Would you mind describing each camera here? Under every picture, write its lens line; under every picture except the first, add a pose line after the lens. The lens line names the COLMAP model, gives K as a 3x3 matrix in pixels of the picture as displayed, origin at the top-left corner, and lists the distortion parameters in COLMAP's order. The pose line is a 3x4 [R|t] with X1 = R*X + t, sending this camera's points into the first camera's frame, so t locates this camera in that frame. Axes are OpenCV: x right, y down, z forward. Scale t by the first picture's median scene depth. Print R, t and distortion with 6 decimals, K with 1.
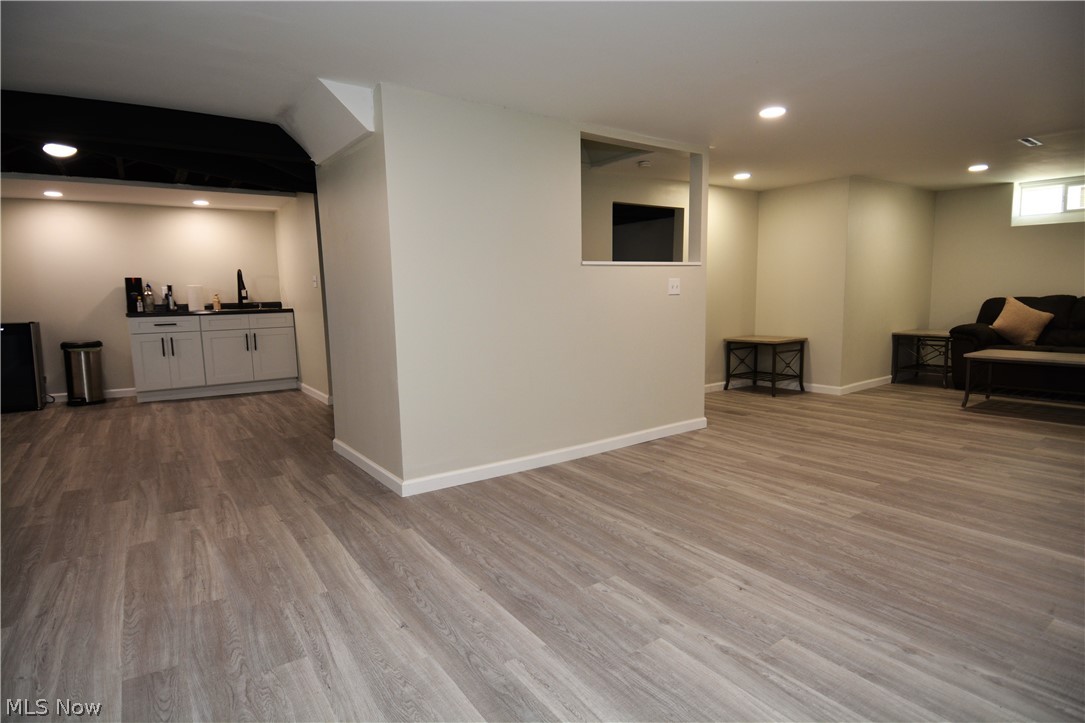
lens RADIAL K [[556.0, 0, 537.9], [0, 556.0, 357.4], [0, 0, 1]] dist [0.042441, -0.053951]
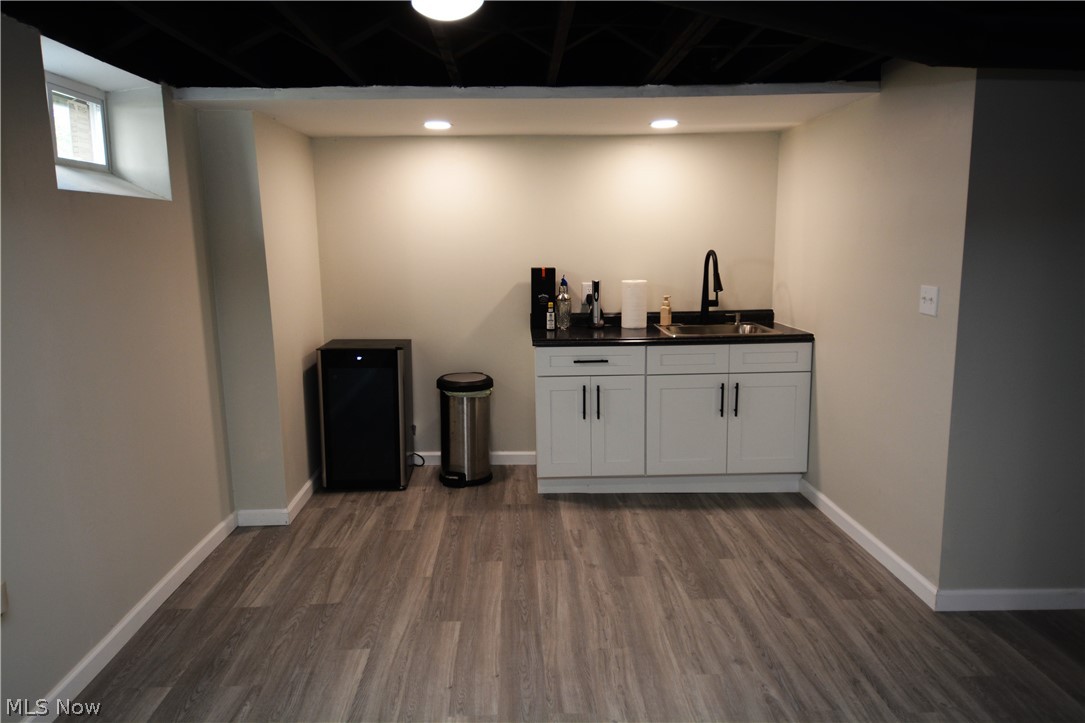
lens RADIAL K [[702.2, 0, 524.1], [0, 702.2, 359.8], [0, 0, 1]] dist [0.042137, -0.000229]
pose [[0.826491, 0.106575, -0.552770, -0.320737], [-0.067462, 0.993591, 0.090697, -0.109165], [0.558893, -0.037670, 0.828384, 0.376868]]
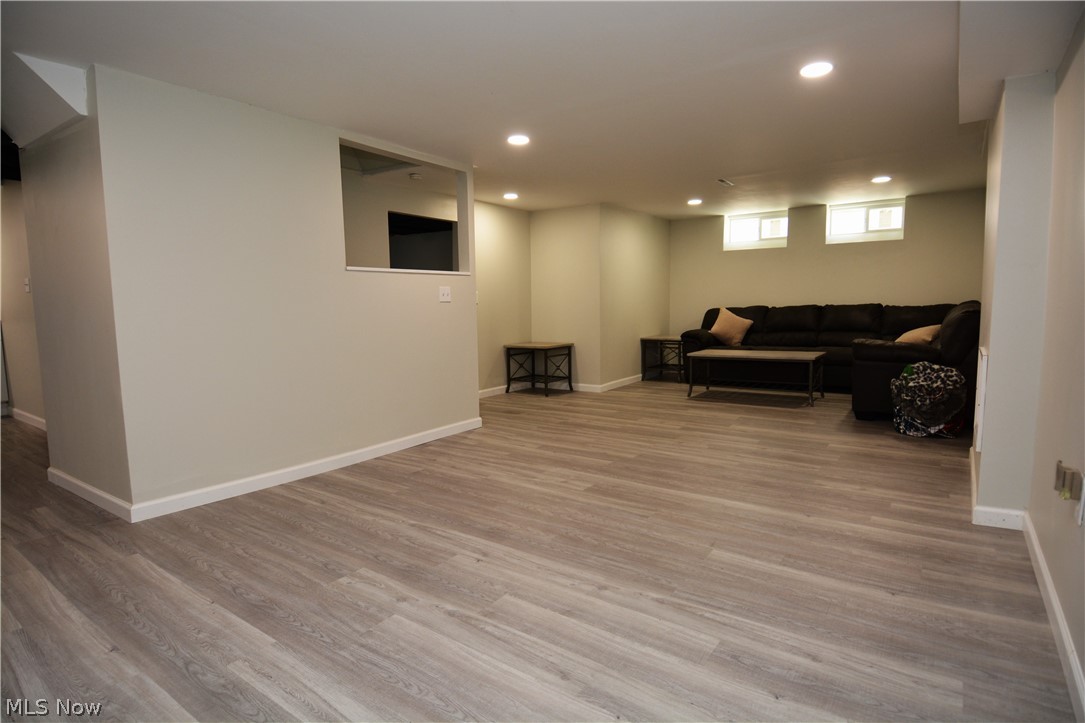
lens RADIAL K [[556.0, 0, 537.9], [0, 556.0, 357.4], [0, 0, 1]] dist [0.042441, -0.053951]
pose [[0.941768, -0.024288, 0.335385, 0.079603], [0.031806, 0.999350, -0.016941, 0.022858], [-0.334756, 0.026622, 0.941929, -0.069145]]
